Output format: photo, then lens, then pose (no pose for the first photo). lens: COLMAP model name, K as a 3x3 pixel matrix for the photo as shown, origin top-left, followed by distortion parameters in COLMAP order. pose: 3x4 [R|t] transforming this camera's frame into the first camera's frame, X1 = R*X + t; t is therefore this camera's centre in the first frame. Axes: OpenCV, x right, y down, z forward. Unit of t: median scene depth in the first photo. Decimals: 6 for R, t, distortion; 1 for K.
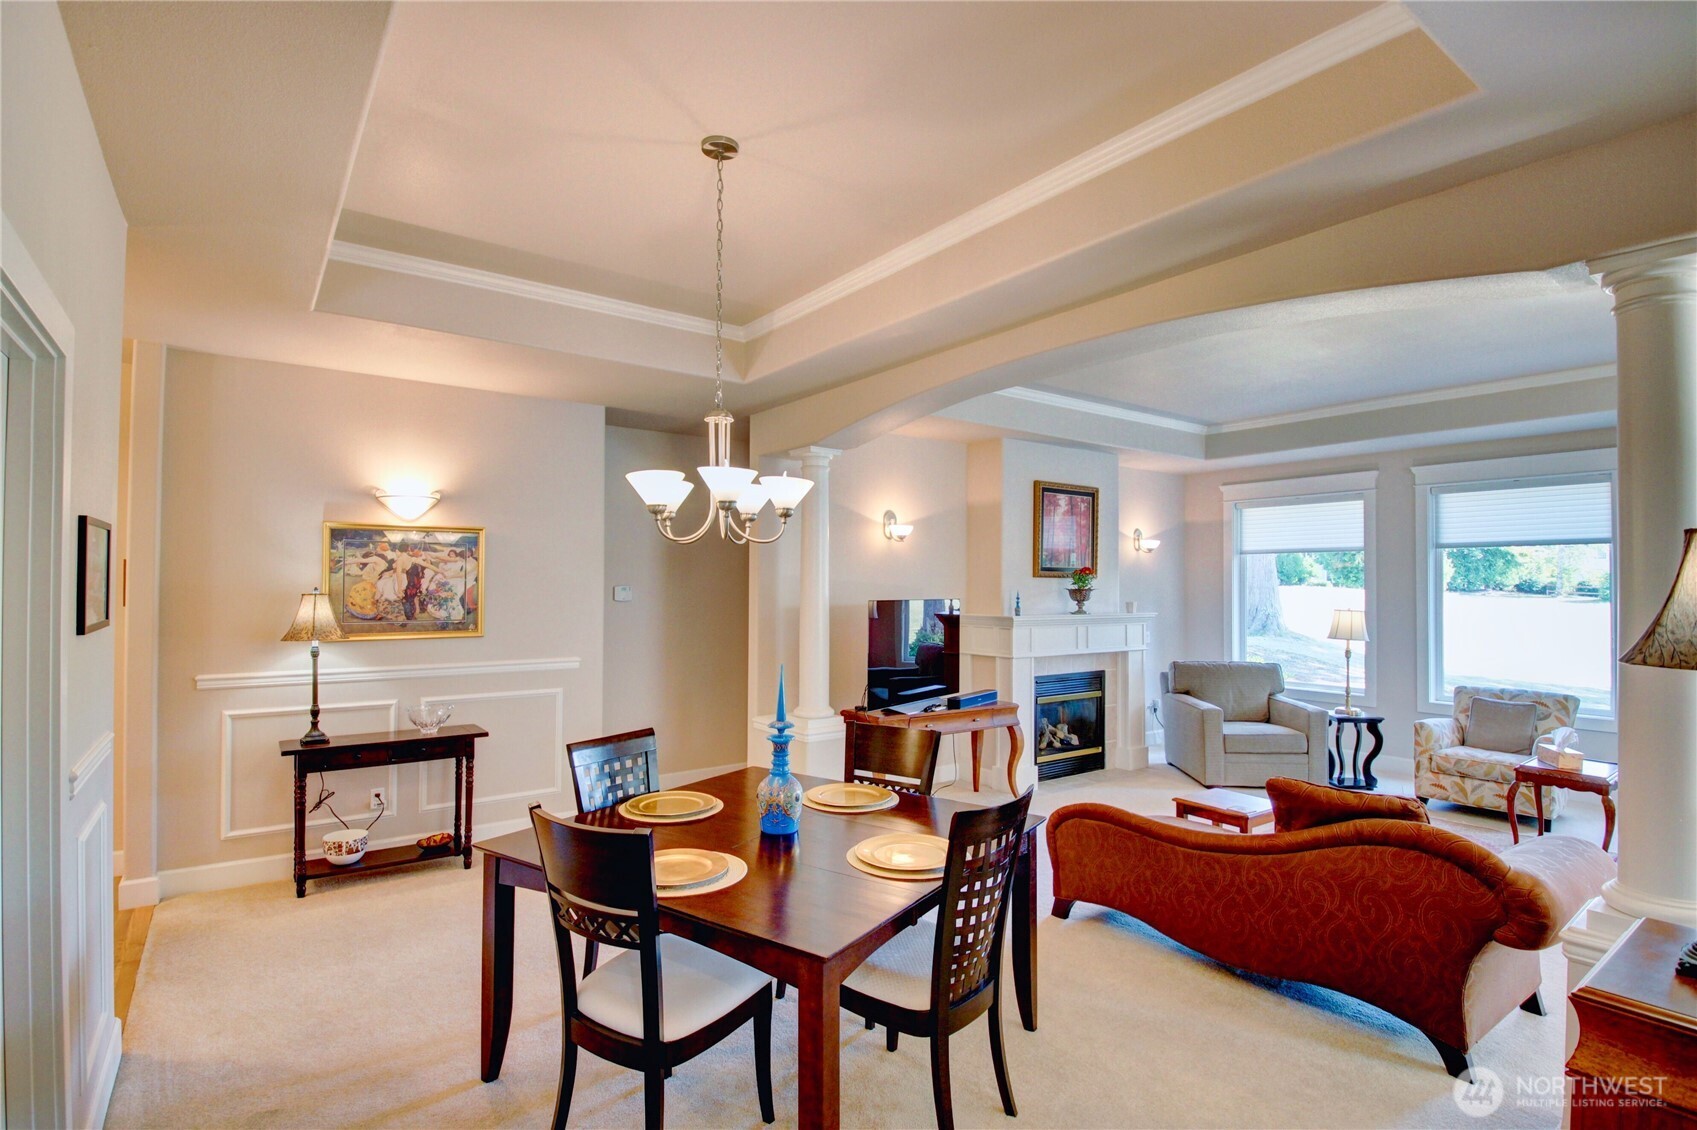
lens RADIAL K [[825.8, 0, 823.6], [0, 825.8, 565.4], [0, 0, 1]] dist [0.002538, -0.026862]
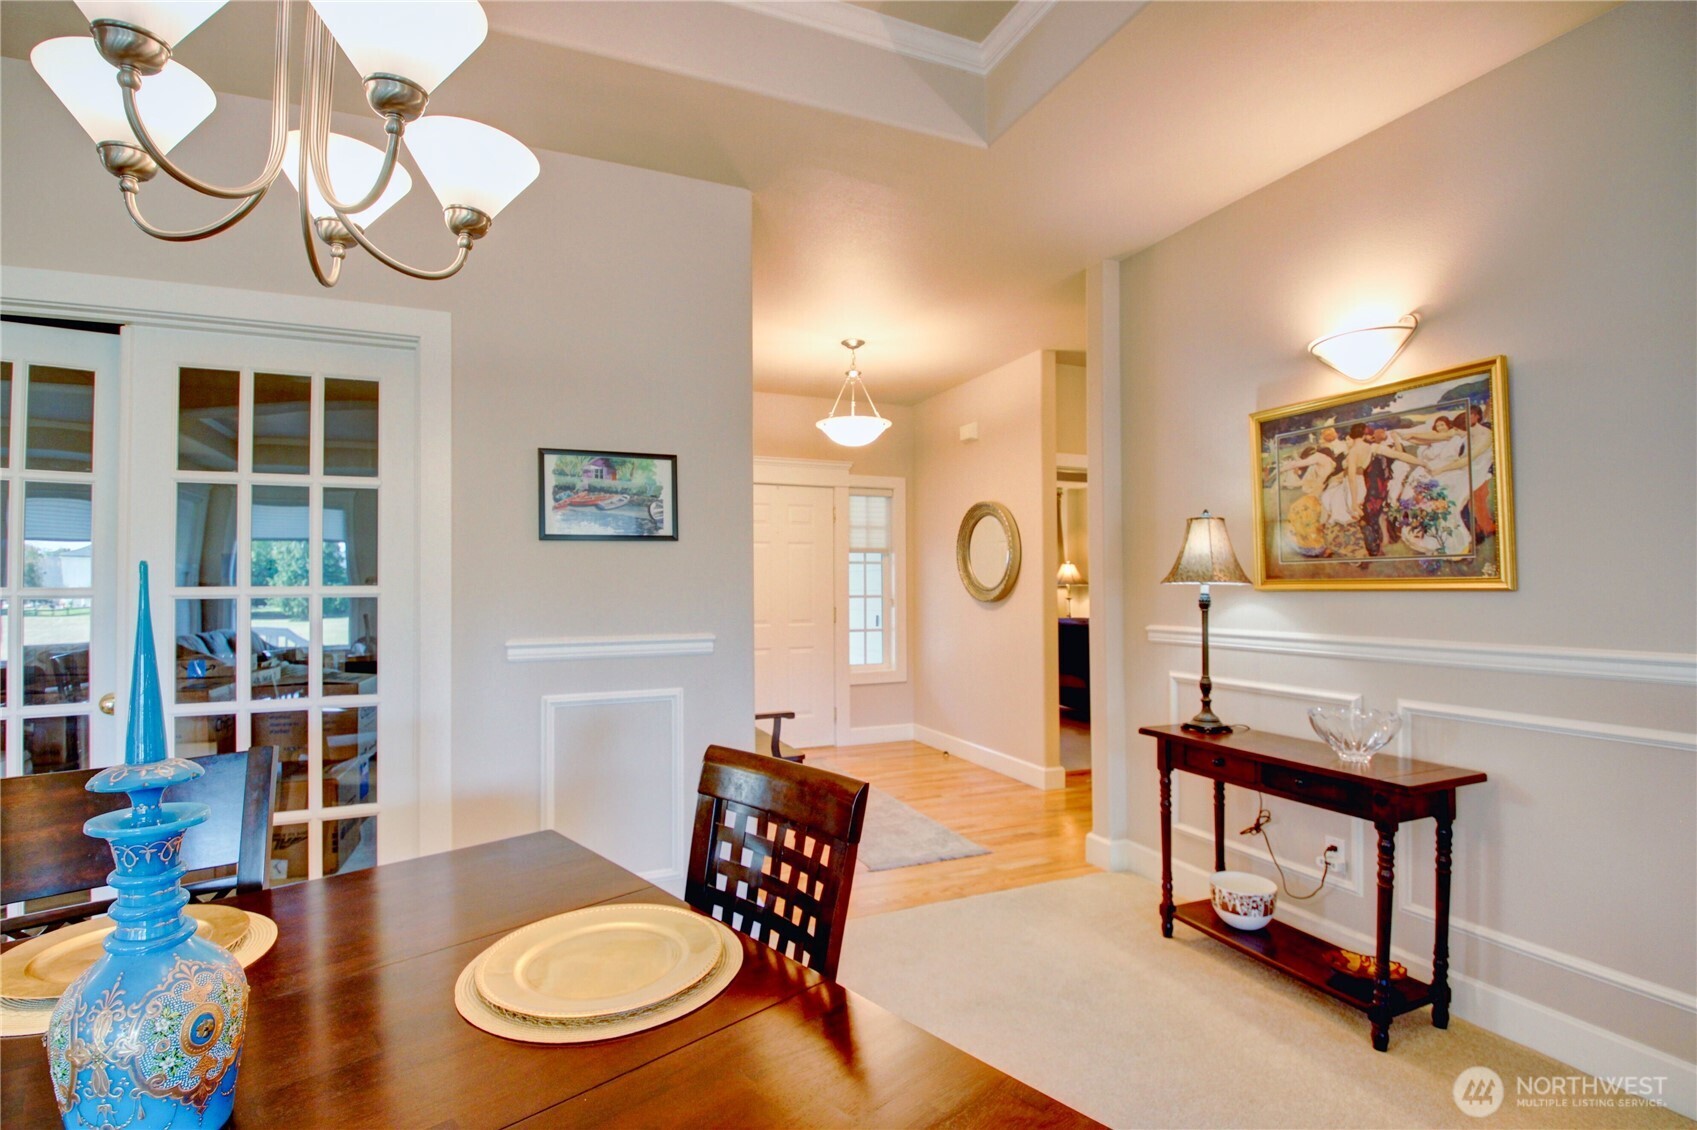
lens RADIAL K [[790.1, 0, 828.7], [0, 790.1, 568.1], [0, 0, 1]] dist [0.004543, -0.022632]
pose [[-0.203004, -0.023535, -0.978895, 0.098231], [0.027636, 0.999175, -0.029754, 0.080201], [0.978788, -0.033093, -0.202186, 0.749282]]
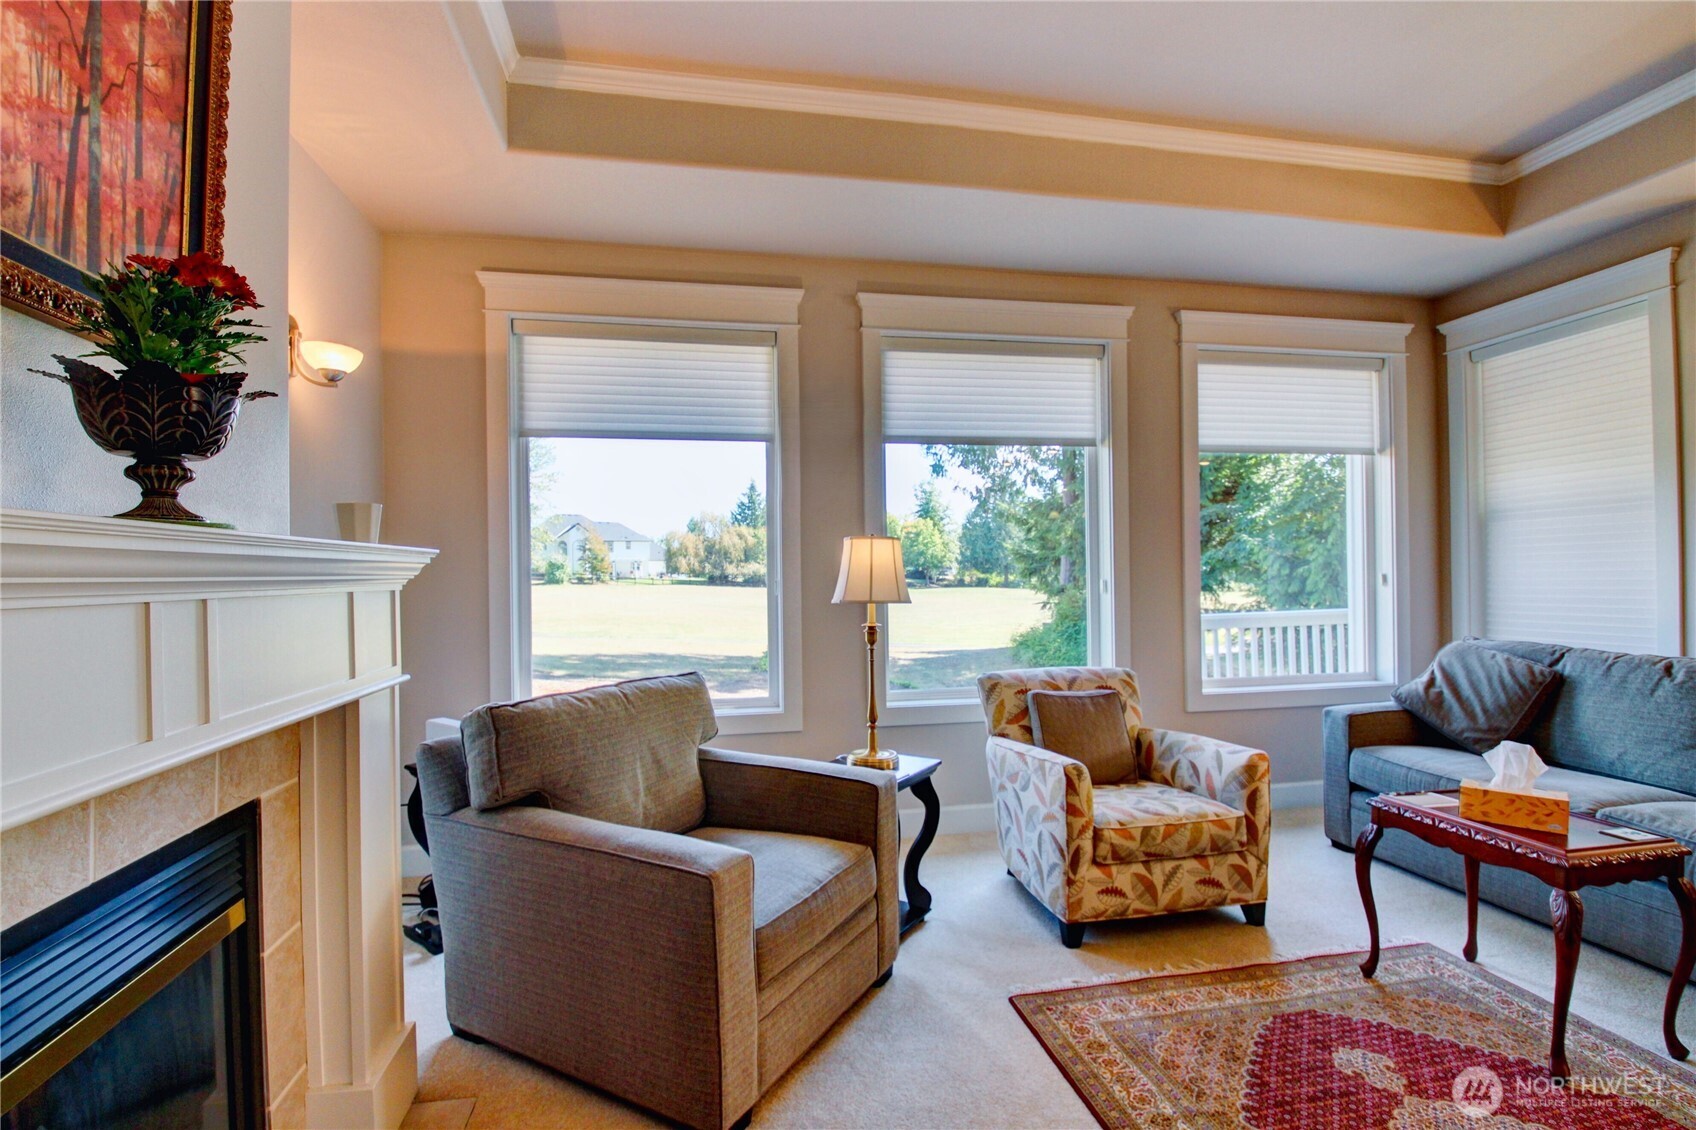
lens RADIAL K [[810.7, 0, 848.0], [0, 810.7, 565.0], [0, 0, 1]] dist [0.000292, -0.000023]
pose [[0.409884, -0.002933, 0.912133, 0.311381], [-0.005263, 0.999971, 0.005581, 0.093569], [-0.912123, -0.007088, 0.409856, 1.159033]]
